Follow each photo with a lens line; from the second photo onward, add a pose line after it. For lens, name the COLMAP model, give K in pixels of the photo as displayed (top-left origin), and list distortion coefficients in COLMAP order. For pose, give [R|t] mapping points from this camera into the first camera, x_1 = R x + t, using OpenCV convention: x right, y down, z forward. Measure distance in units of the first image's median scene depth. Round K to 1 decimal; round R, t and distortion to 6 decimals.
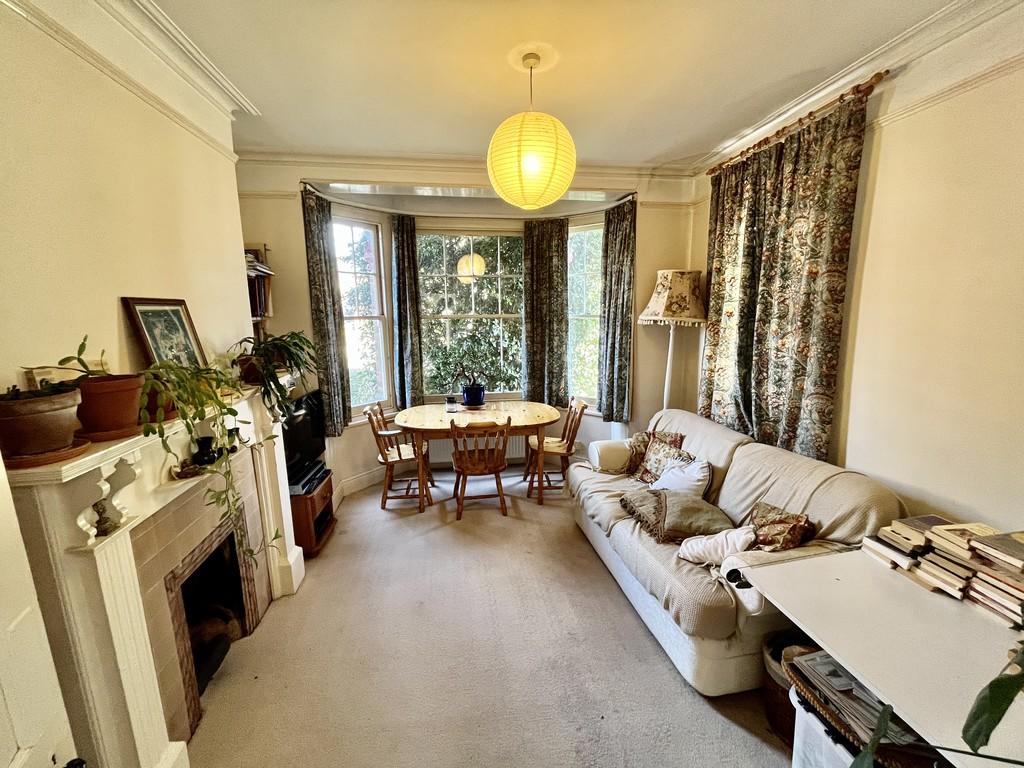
lens RADIAL K [[410.3, 0, 512.9], [0, 410.3, 383.9], [0, 0, 1]] dist [-0.001112, -0.001019]
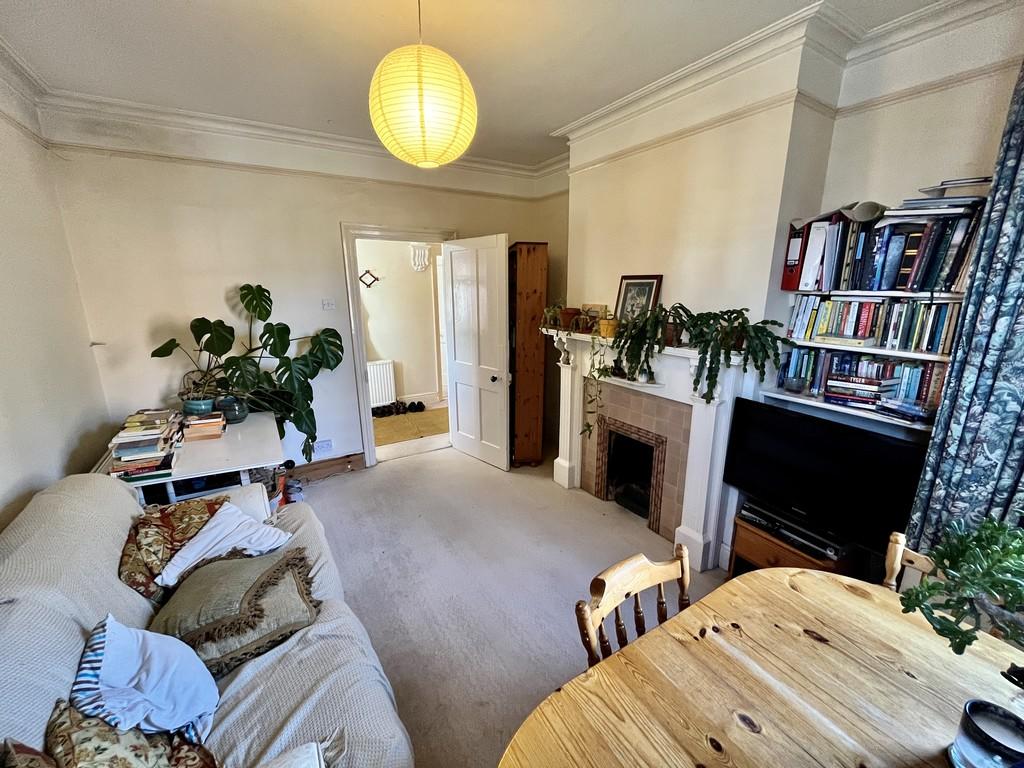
lens RADIAL K [[410.3, 0, 511.4], [0, 410.3, 383.3], [0, 0, 1]] dist [-0.001112, -0.001019]
pose [[-0.918523, 0.107004, -0.380612, 0.378614], [-0.057312, 0.916476, 0.395964, -0.532974], [0.391191, 0.385516, -0.835672, 2.880044]]
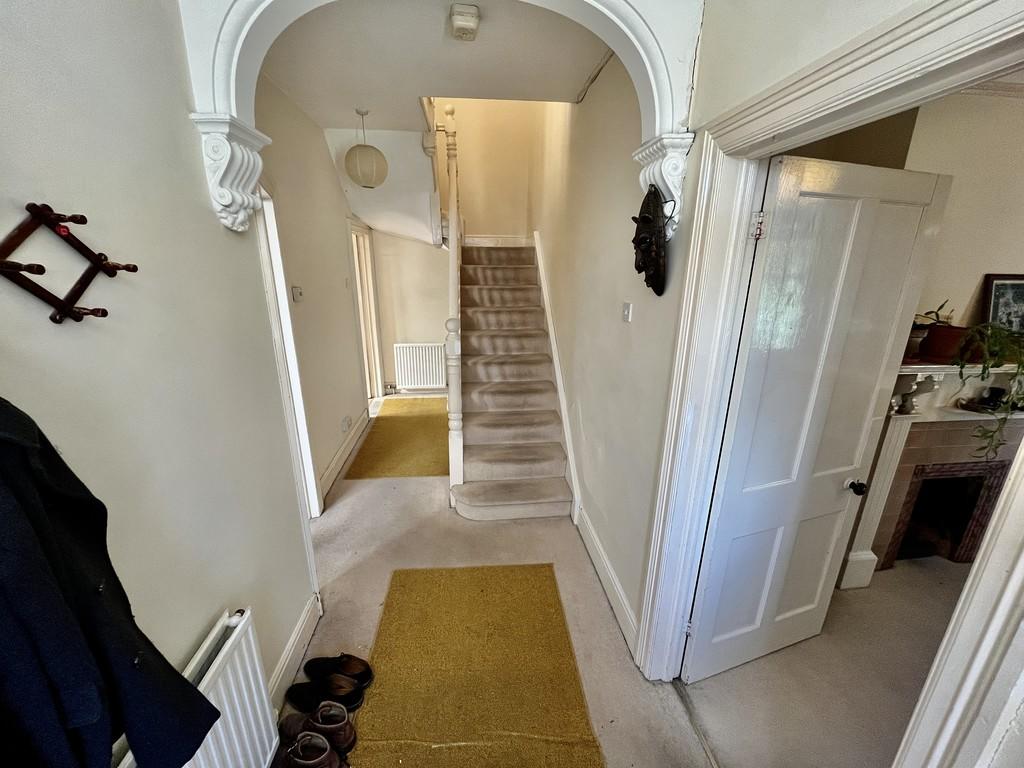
lens RADIAL K [[410.3, 0, 511.9], [0, 410.3, 380.7], [0, 0, 1]] dist [-0.001112, -0.001019]
pose [[-0.044875, 0.296712, -0.953912, 0.622884], [-0.192802, 0.934349, 0.299697, 0.028156], [0.980211, 0.197365, 0.015278, -0.602118]]
